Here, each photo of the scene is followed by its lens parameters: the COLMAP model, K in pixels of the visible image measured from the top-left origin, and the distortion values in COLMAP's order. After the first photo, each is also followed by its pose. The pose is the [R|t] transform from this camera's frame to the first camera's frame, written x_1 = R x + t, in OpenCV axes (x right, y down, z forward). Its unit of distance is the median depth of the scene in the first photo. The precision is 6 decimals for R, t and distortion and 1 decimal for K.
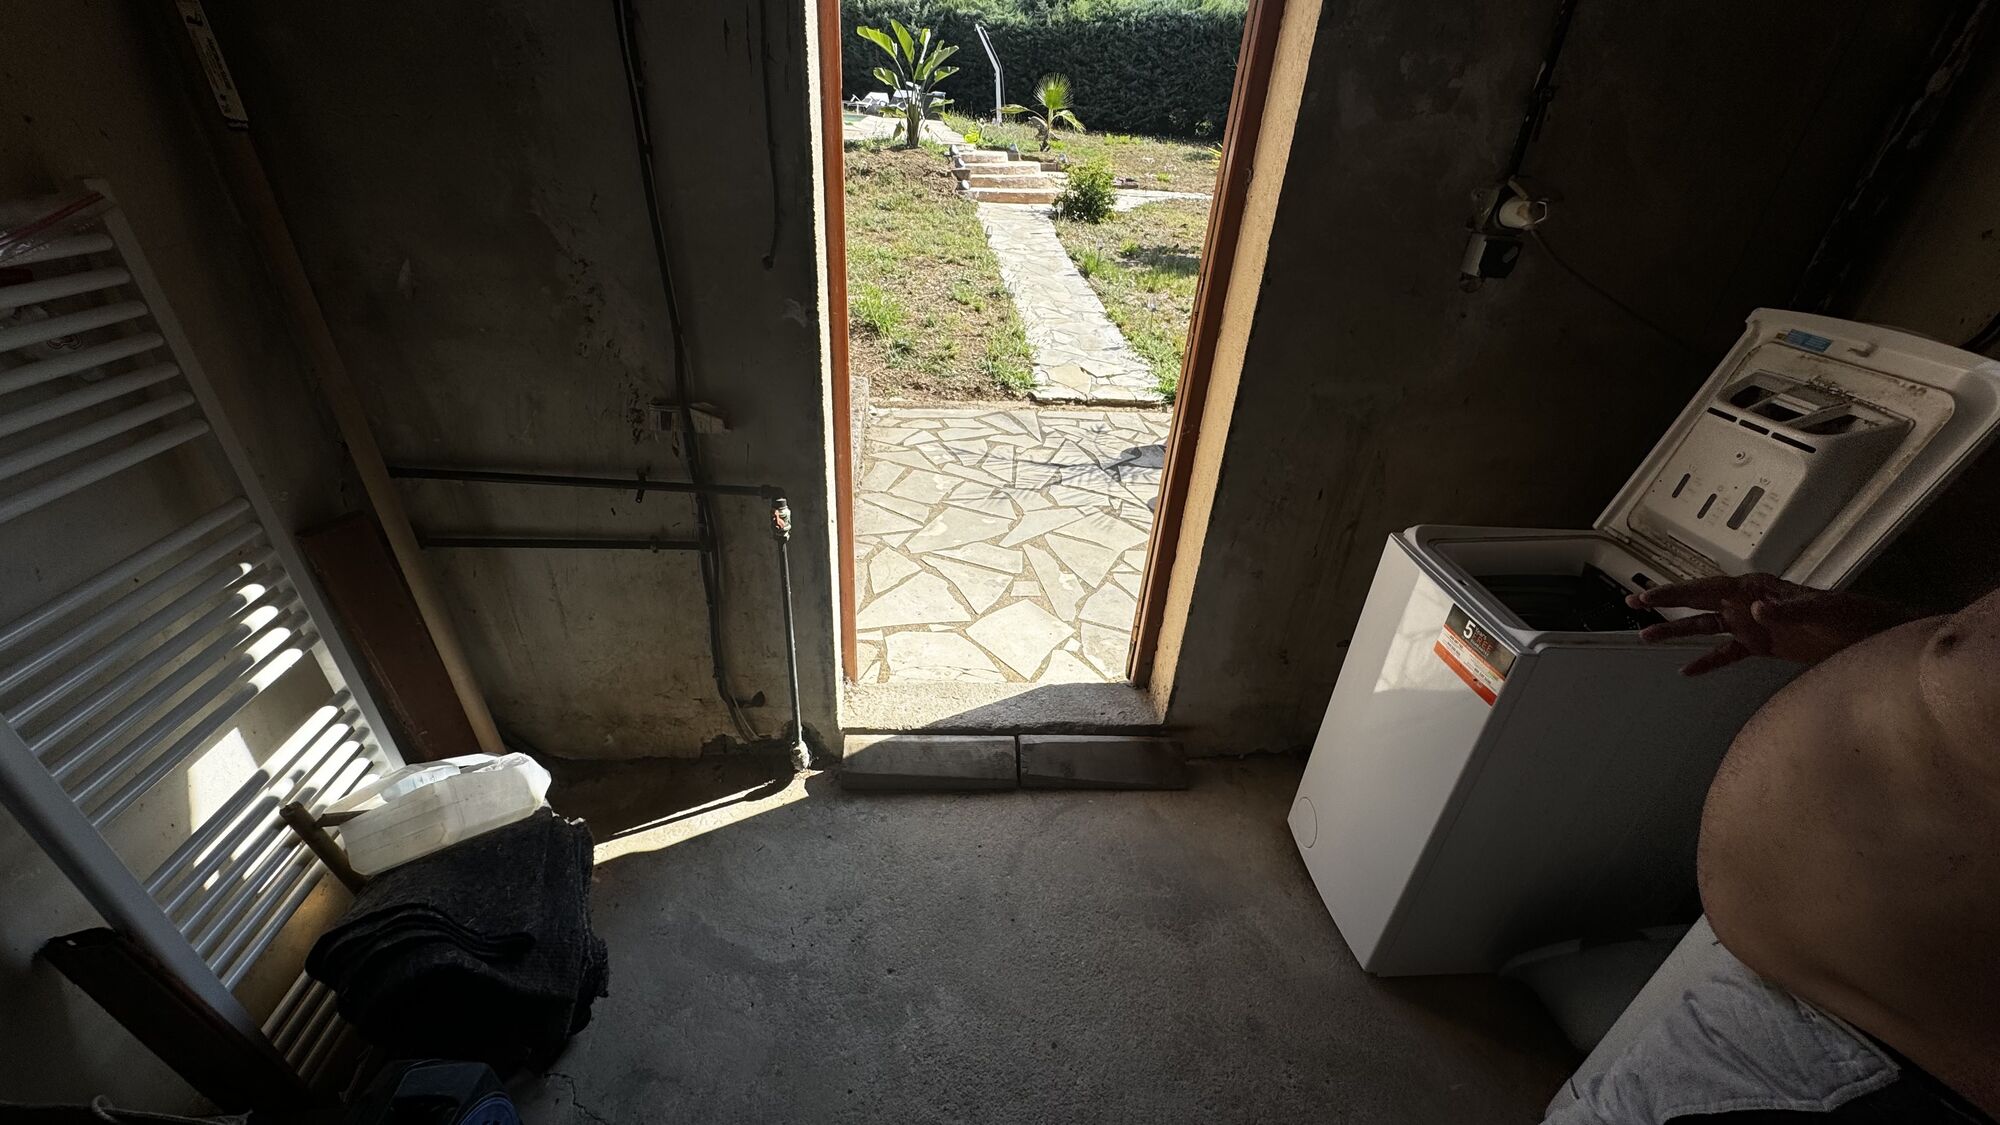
lens RADIAL K [[797.1, 0, 1000.0], [0, 797.1, 562.5], [0, 0, 1]] dist [0.011793, -0.000020]
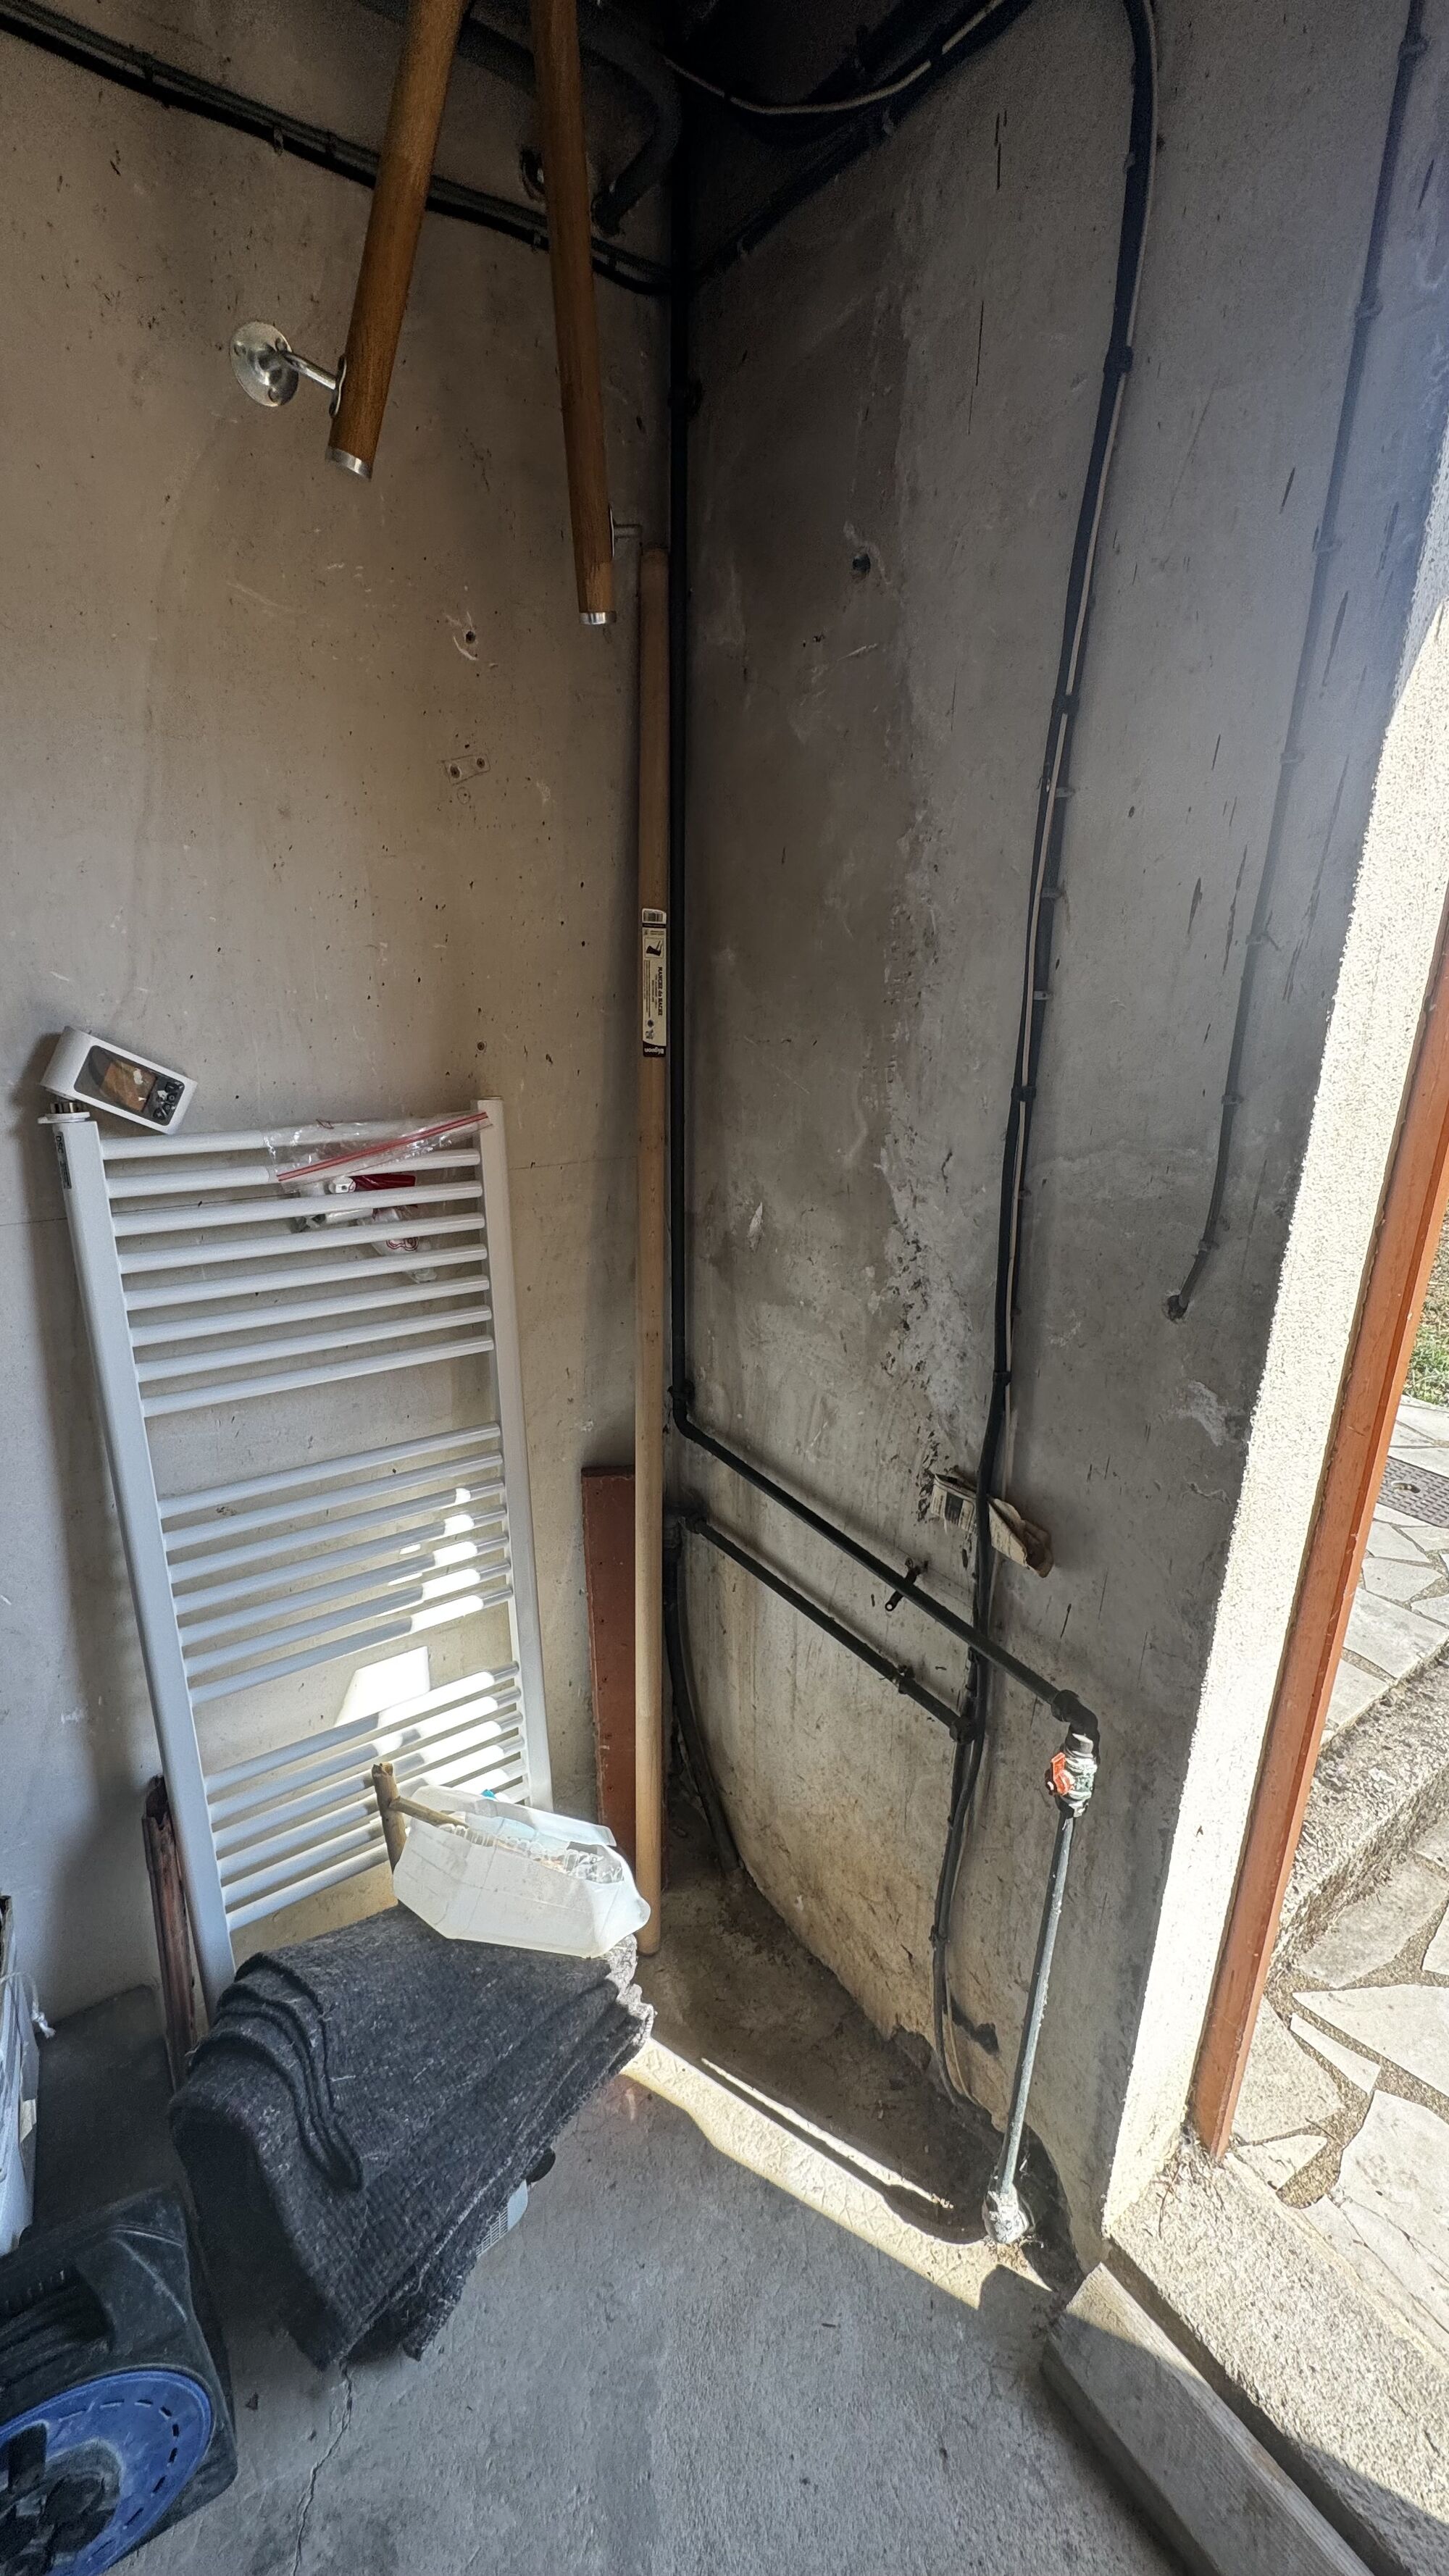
lens RADIAL K [[1036.1, 0, 724.5], [0, 1036.1, 1288.0], [0, 0, 1]] dist [0.002379, 0.000531]
pose [[0.511077, 0.211337, -0.833149, 0.097804], [-0.418488, 0.907838, -0.026430, -0.245730], [0.750778, 0.362171, 0.552417, 0.418910]]
